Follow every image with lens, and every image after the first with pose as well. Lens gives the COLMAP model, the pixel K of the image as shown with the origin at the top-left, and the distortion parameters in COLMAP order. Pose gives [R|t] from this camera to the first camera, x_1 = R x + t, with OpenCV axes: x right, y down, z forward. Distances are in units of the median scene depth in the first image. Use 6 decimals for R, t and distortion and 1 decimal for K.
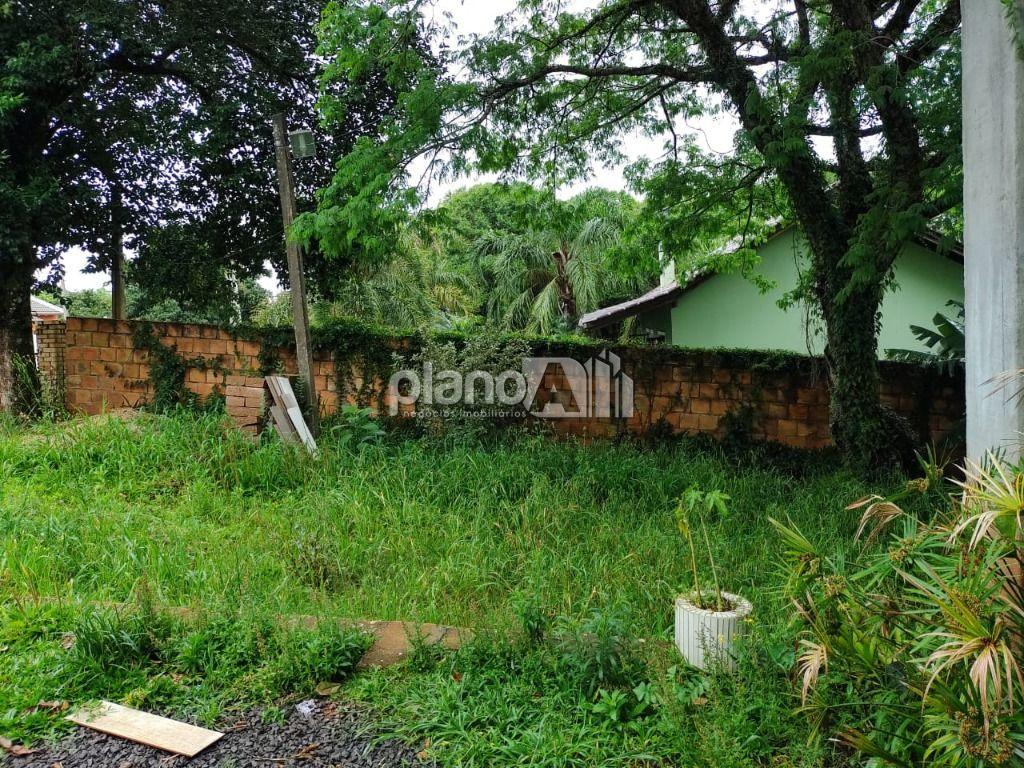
lens RADIAL K [[771.4, 0, 512.0], [0, 771.4, 384.0], [0, 0, 1]] dist [0.096228, -0.147682]
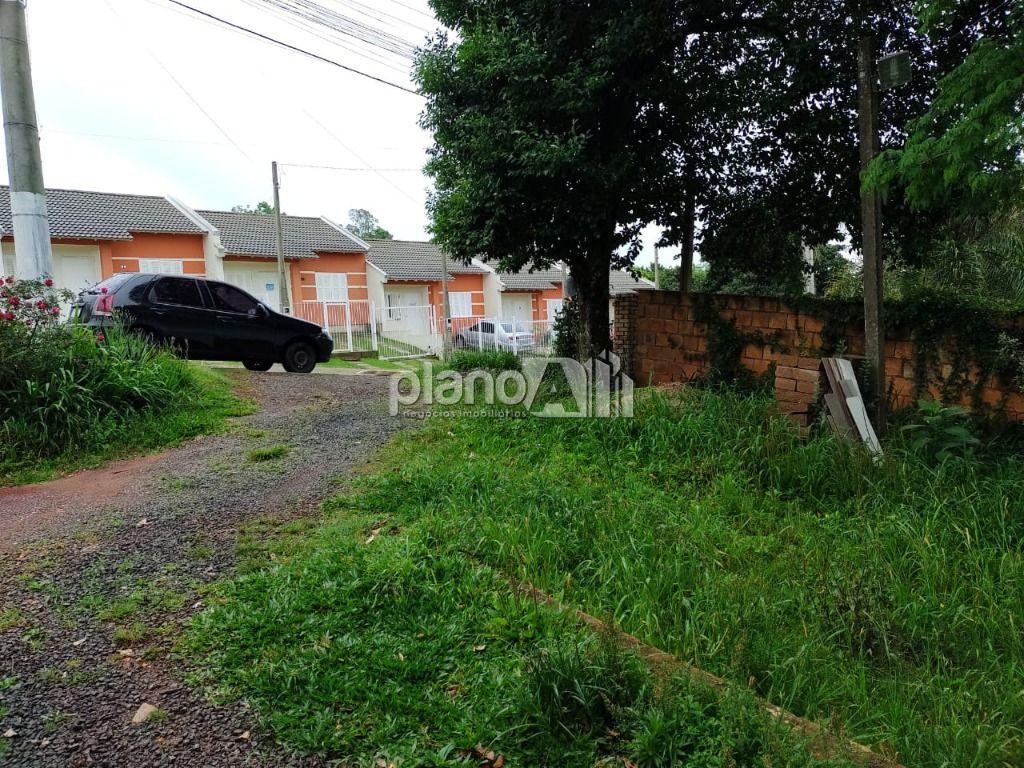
lens RADIAL K [[771.4, 0, 512.0], [0, 771.4, 384.0], [0, 0, 1]] dist [0.096228, -0.147682]
pose [[0.759592, 0.075938, -0.645951, -0.016930], [-0.054118, 0.997096, 0.053579, -0.006099], [0.648144, -0.005741, 0.761496, 0.100378]]
